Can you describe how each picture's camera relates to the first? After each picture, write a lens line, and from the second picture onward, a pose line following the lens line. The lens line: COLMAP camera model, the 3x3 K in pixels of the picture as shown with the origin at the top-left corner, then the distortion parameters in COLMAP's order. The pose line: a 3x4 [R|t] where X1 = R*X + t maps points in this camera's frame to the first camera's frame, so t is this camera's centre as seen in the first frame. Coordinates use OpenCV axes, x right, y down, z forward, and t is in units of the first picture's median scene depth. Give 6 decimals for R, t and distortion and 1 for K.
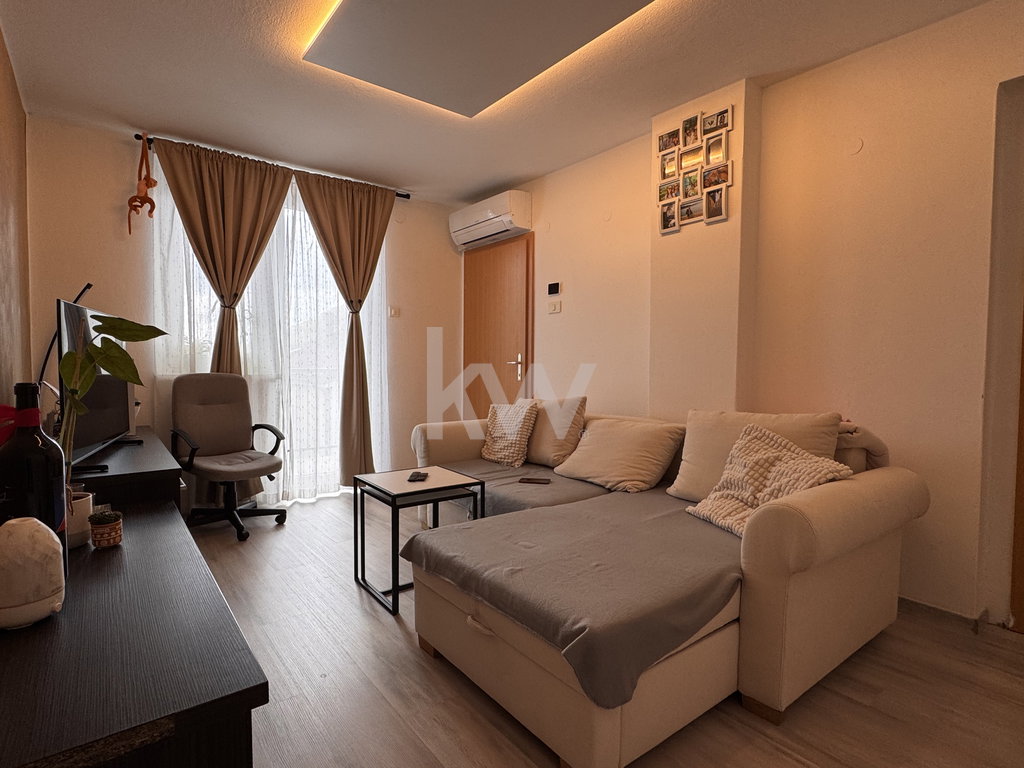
lens RADIAL K [[533.1, 0, 514.4], [0, 533.1, 382.2], [0, 0, 1]] dist [0.005564, -0.000057]
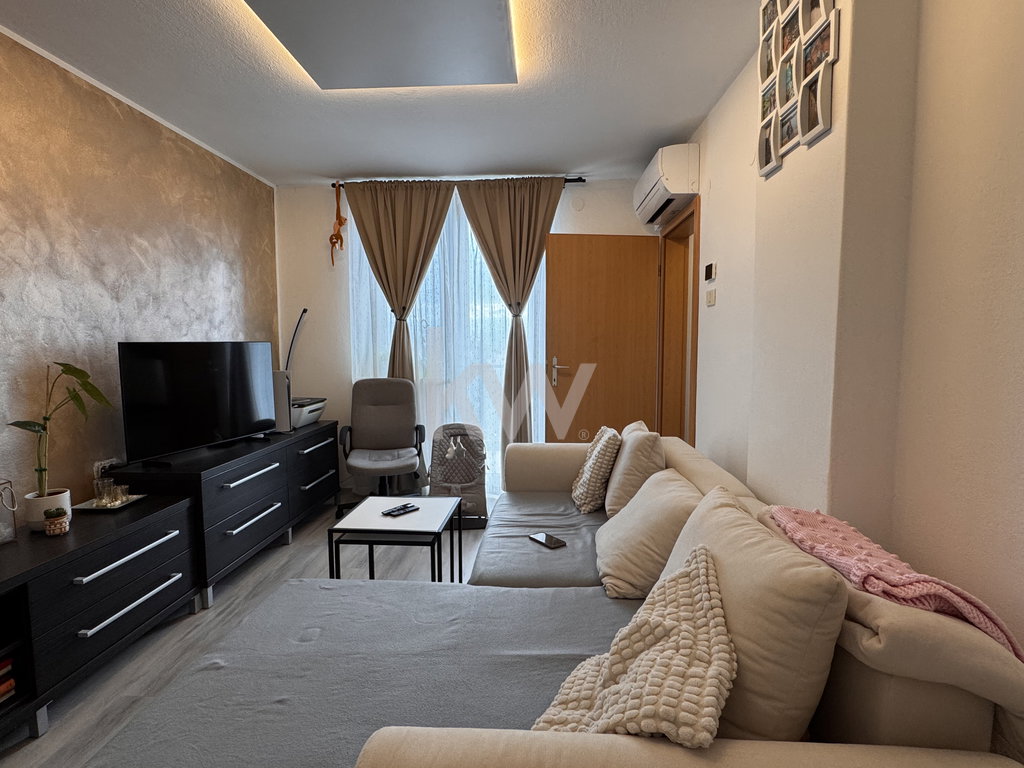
lens RADIAL K [[533.1, 0, 512.7], [0, 533.1, 390.0], [0, 0, 1]] dist [0.005564, -0.000057]
pose [[0.749266, 0.048581, -0.660485, 0.404378], [-0.014400, 0.998265, 0.057090, -0.061399], [0.662113, -0.033264, 0.748666, 0.317540]]
